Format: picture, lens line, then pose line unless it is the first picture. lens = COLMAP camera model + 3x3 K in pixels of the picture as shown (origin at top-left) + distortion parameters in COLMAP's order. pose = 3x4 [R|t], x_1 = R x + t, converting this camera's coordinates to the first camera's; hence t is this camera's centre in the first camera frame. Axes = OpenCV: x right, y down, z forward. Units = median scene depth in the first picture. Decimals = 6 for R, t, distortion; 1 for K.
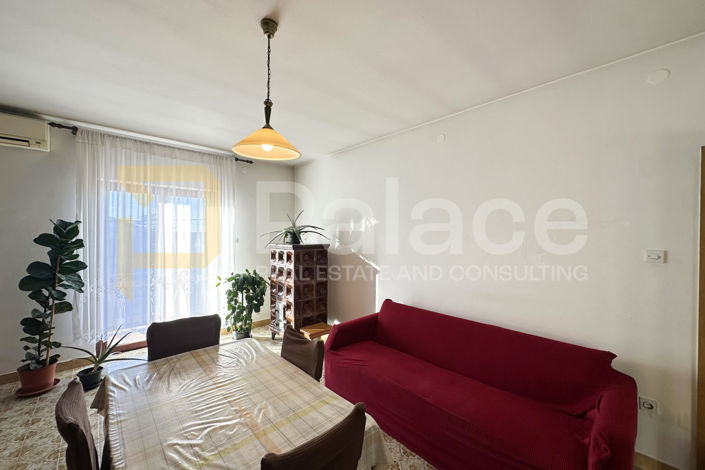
lens RADIAL K [[279.7, 0, 350.8], [0, 279.7, 237.0], [0, 0, 1]] dist [0.000012, 0.000085]
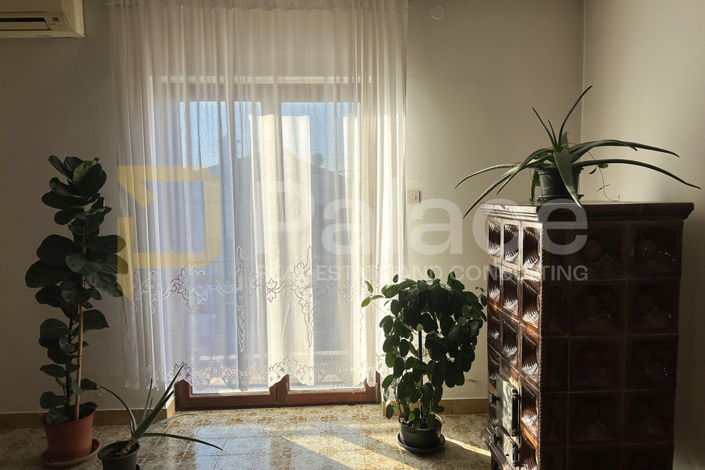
lens RADIAL K [[481.4, 0, 352.4], [0, 481.4, 227.2], [0, 0, 1]] dist [0.004170, -0.001245]
pose [[0.754696, 0.023524, -0.655652, -0.017292], [0.018524, 0.998194, 0.057137, 0.016839], [0.655813, -0.055267, 0.752898, 0.449219]]
